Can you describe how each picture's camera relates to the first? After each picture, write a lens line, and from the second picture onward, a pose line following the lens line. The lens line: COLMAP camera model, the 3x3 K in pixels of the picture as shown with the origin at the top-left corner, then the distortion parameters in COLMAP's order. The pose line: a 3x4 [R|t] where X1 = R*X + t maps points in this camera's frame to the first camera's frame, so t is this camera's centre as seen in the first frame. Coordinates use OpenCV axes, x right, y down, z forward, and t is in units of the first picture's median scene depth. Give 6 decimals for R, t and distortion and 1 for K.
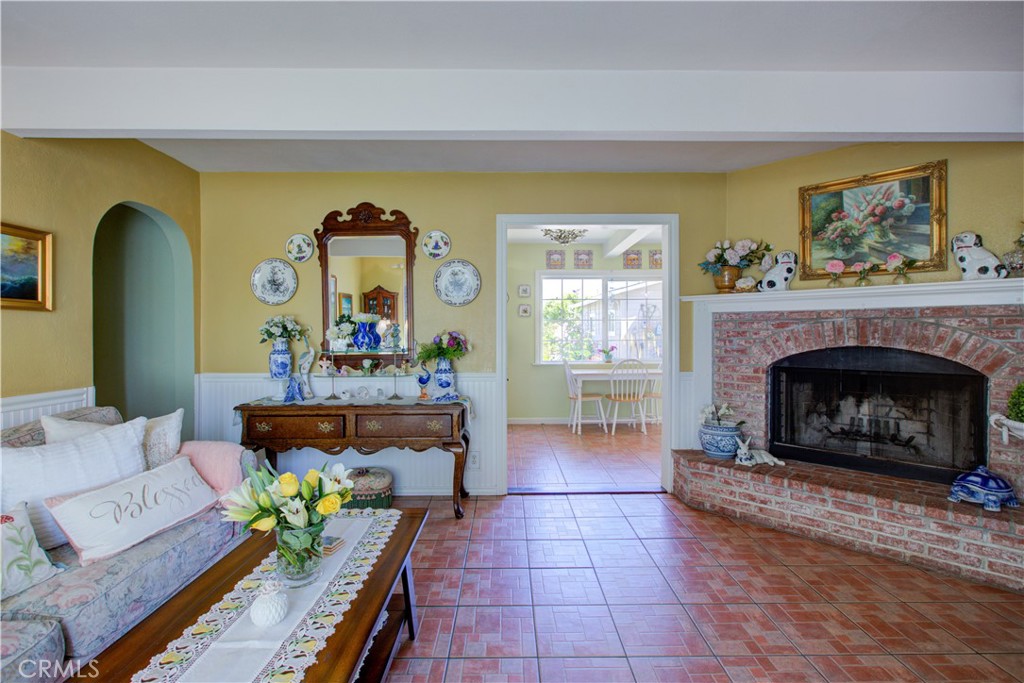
lens RADIAL K [[478.3, 0, 497.3], [0, 478.3, 327.6], [0, 0, 1]] dist [-0.003065, 0.000146]
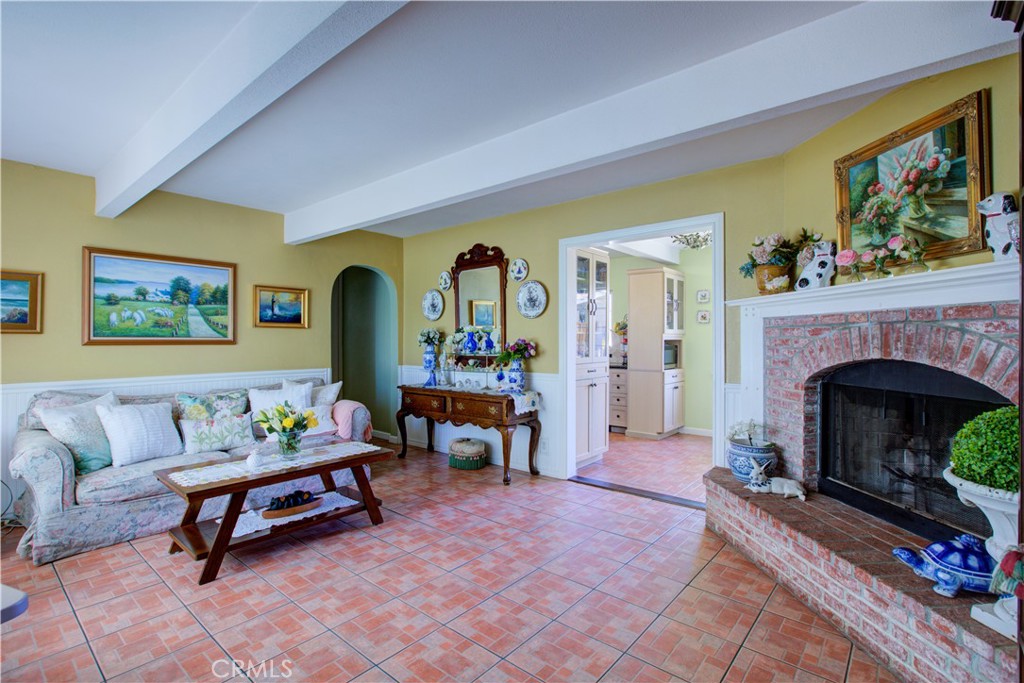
lens RADIAL K [[478.3, 0, 493.8], [0, 478.3, 329.0], [0, 0, 1]] dist [-0.003065, 0.000146]
pose [[0.746238, -0.012470, -0.665562, 0.765314], [0.004856, 0.999900, -0.013290, -0.001950], [0.665662, 0.006686, 0.746224, 0.020009]]
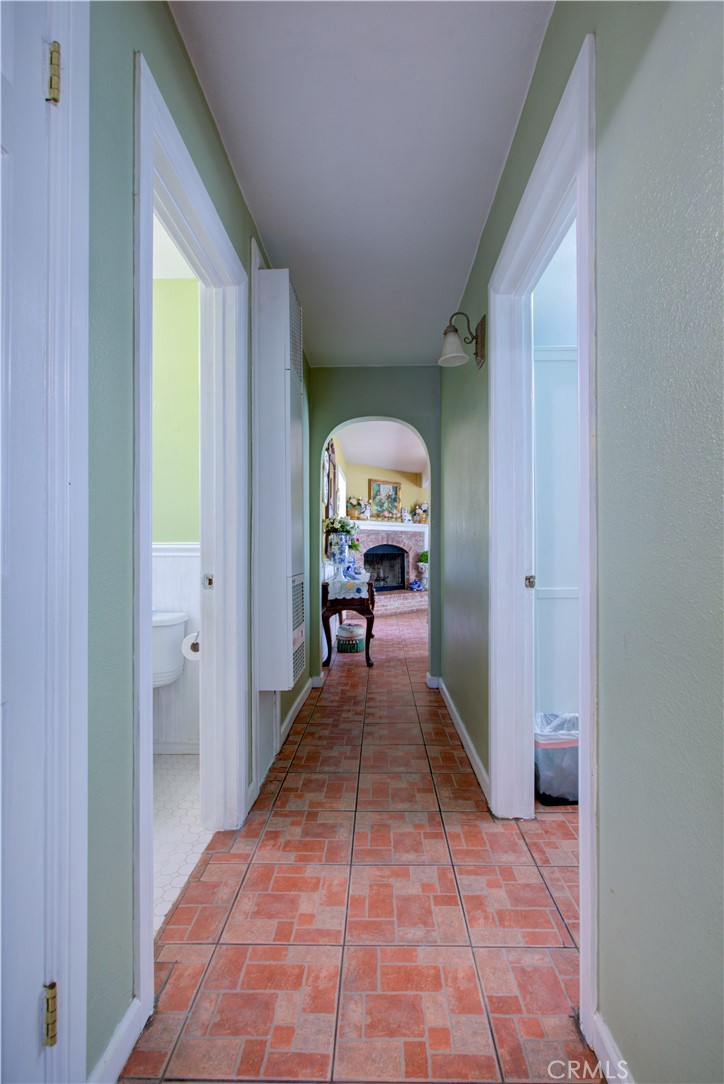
lens RADIAL K [[506.3, 0, 367.2], [0, 506.3, 550.9], [0, 0, 1]] dist [-0.003065, 0.000146]
pose [[0.040610, 0.005774, 0.999158, -2.011249], [-0.007726, 0.999955, -0.005464, 0.089333], [-0.999145, -0.007497, 0.040653, 0.949406]]
